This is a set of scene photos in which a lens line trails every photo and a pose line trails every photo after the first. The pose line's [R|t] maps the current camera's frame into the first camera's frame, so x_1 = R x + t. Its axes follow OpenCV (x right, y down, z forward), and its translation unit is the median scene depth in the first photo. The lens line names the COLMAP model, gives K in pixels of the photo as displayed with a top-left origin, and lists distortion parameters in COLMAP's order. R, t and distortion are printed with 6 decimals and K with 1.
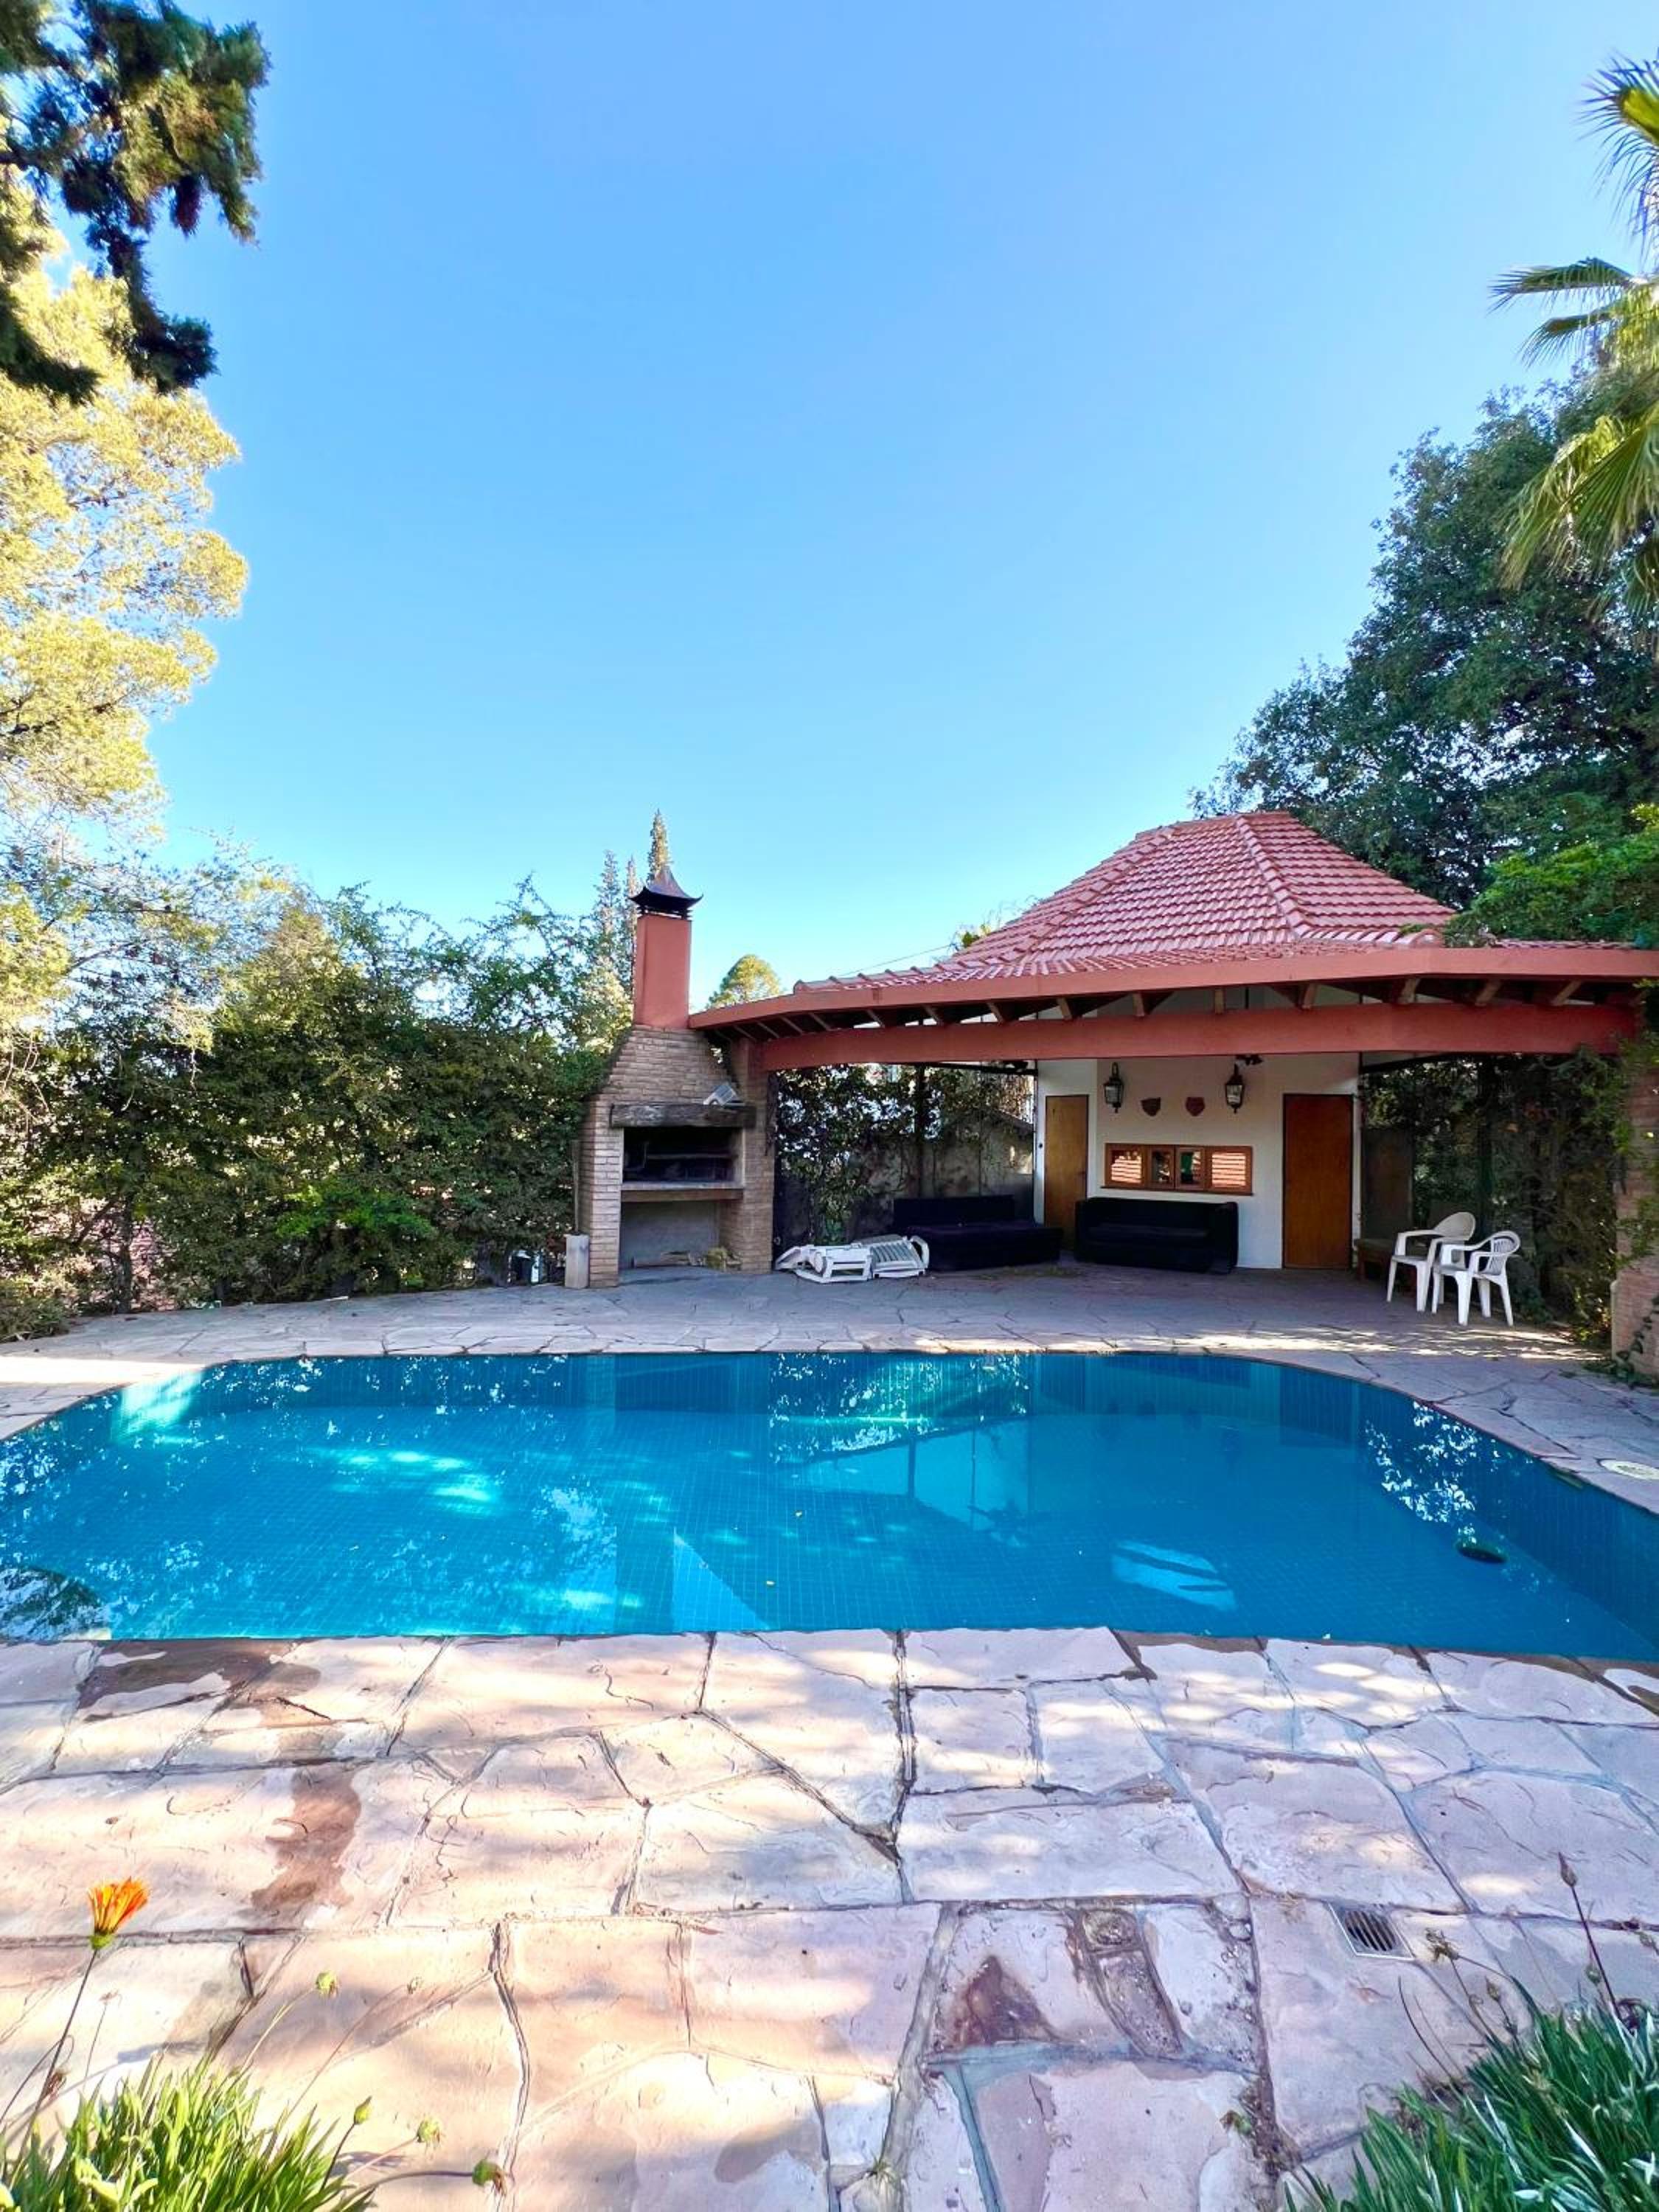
lens RADIAL K [[881.1, 0, 826.0], [0, 881.1, 1115.6], [0, 0, 1]] dist [-0.004552, -0.000368]
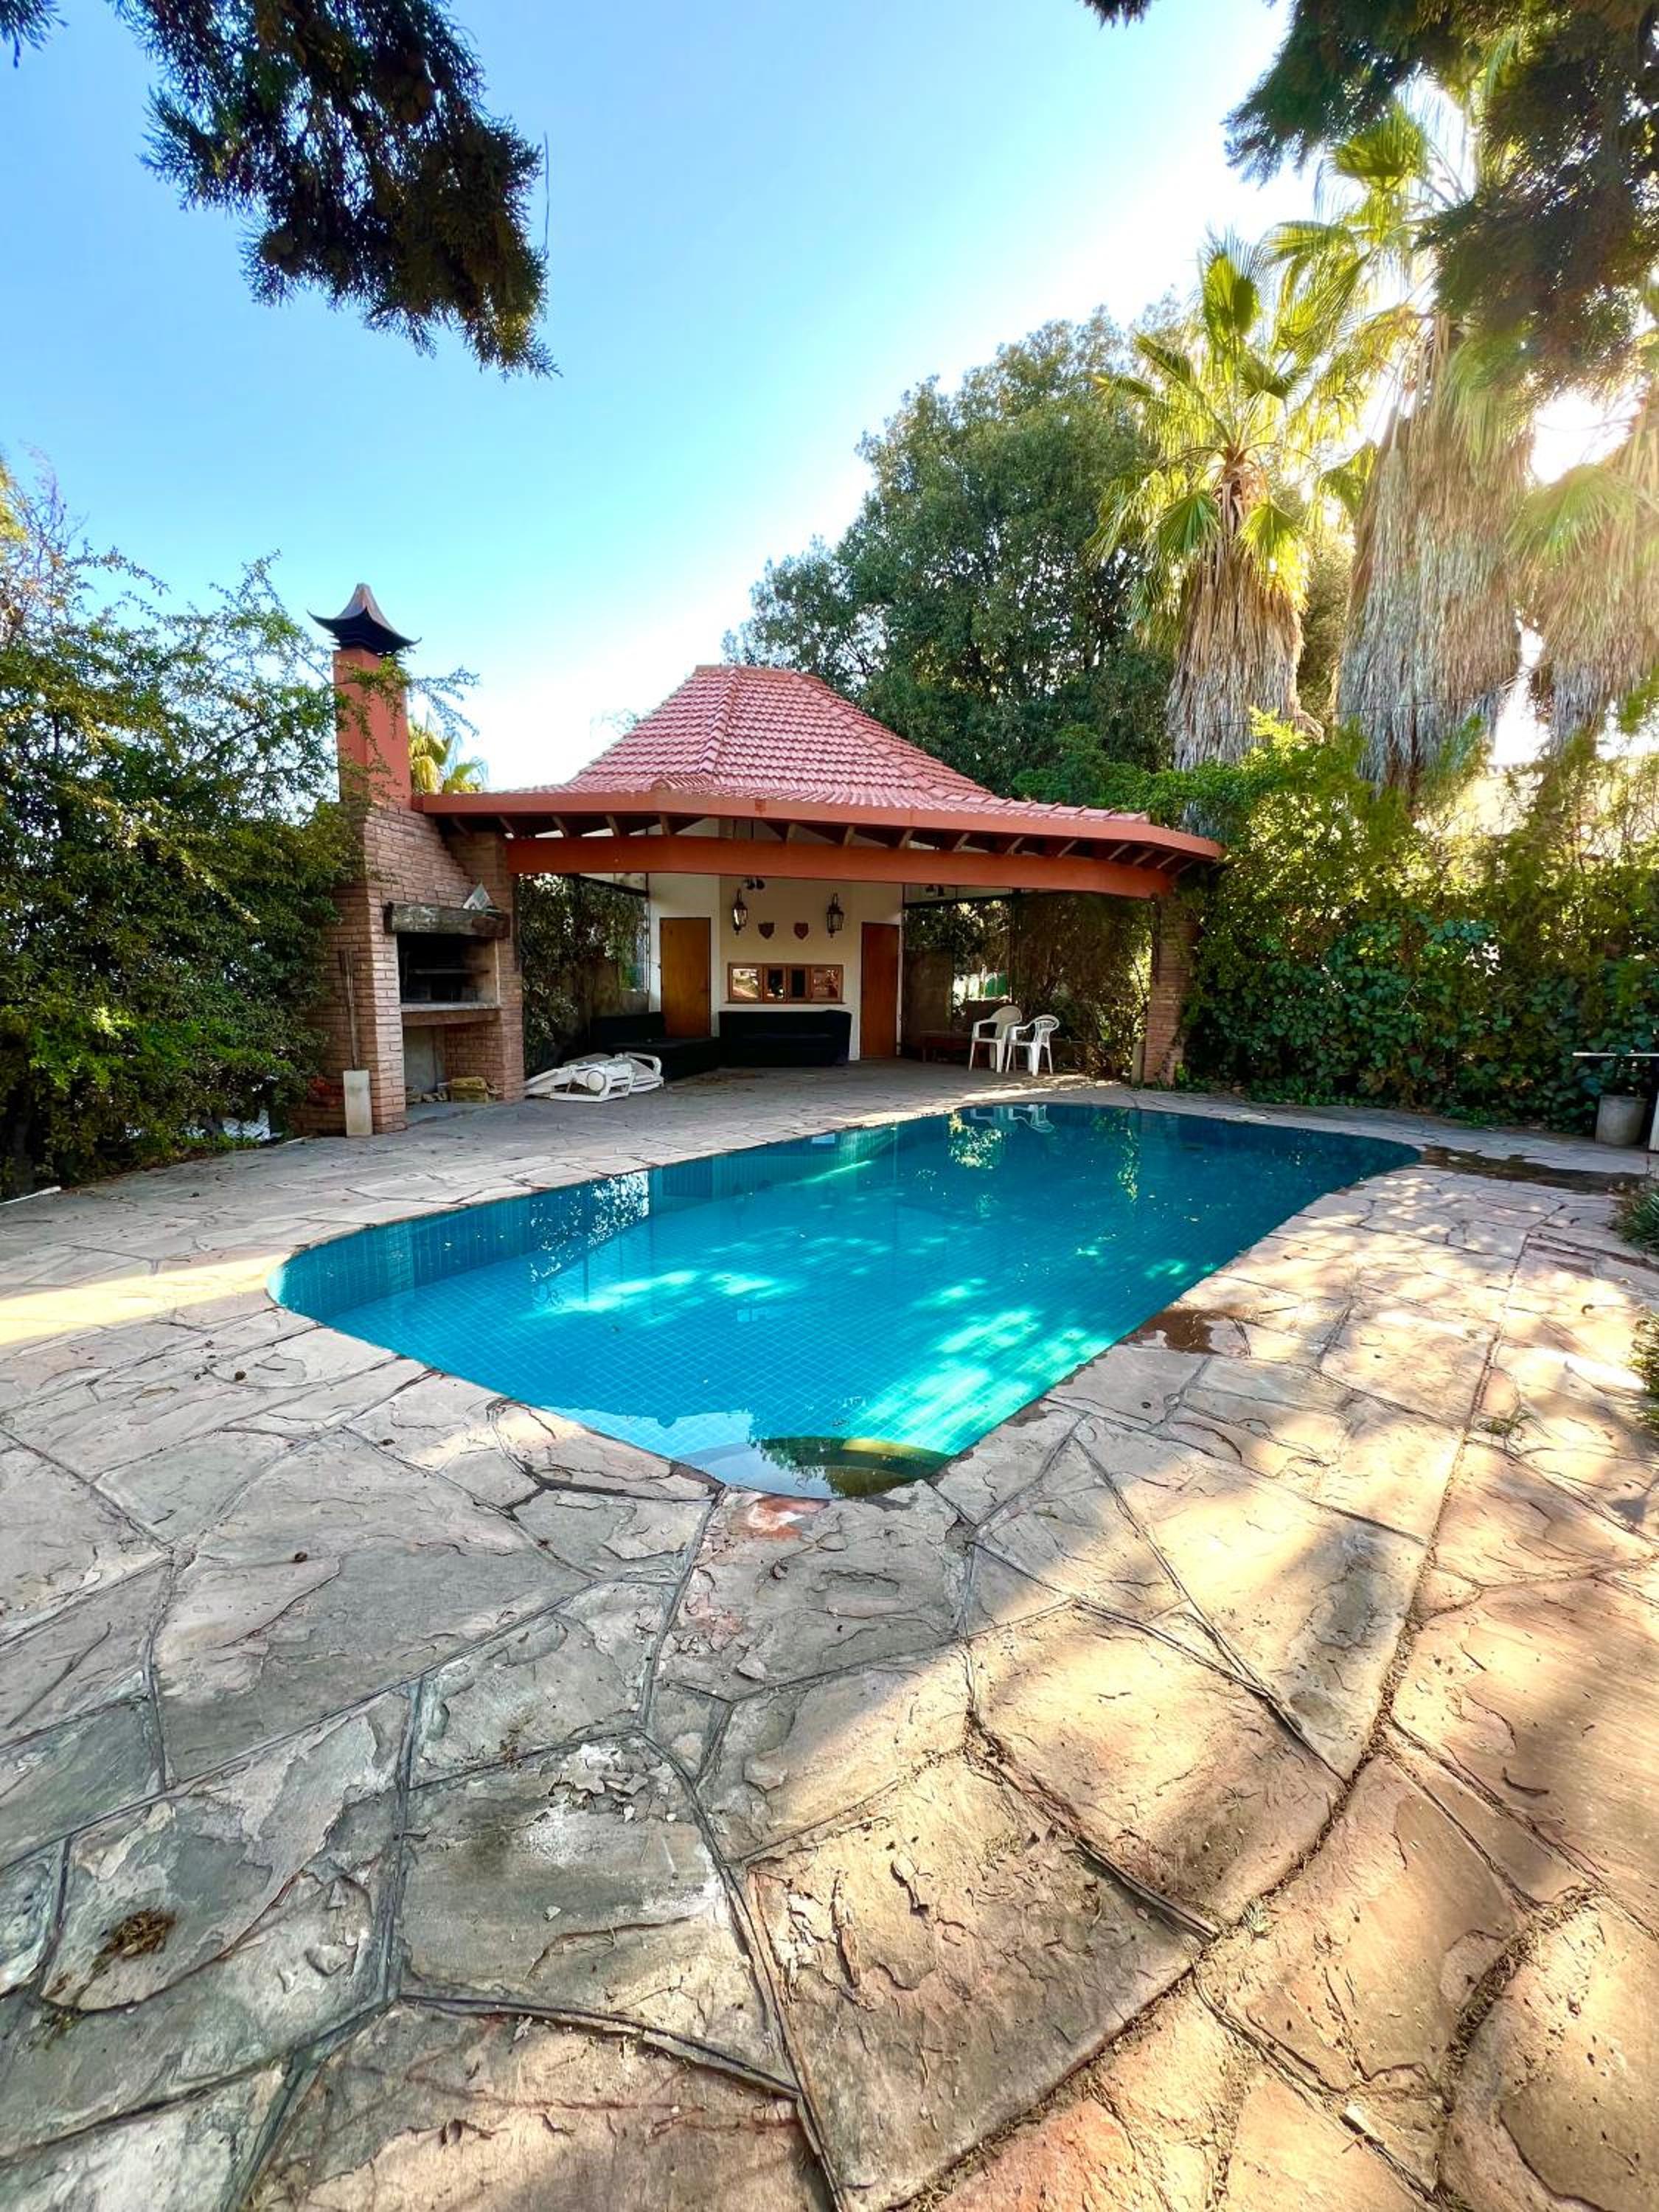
lens RADIAL K [[881.1, 0, 842.3], [0, 881.1, 1118.4], [0, 0, 1]] dist [-0.004552, -0.000368]
pose [[0.699627, -0.120323, 0.704304, -0.507040], [-0.015833, 0.982866, 0.183640, 0.024531], [-0.714333, -0.139631, 0.685734, 0.133626]]
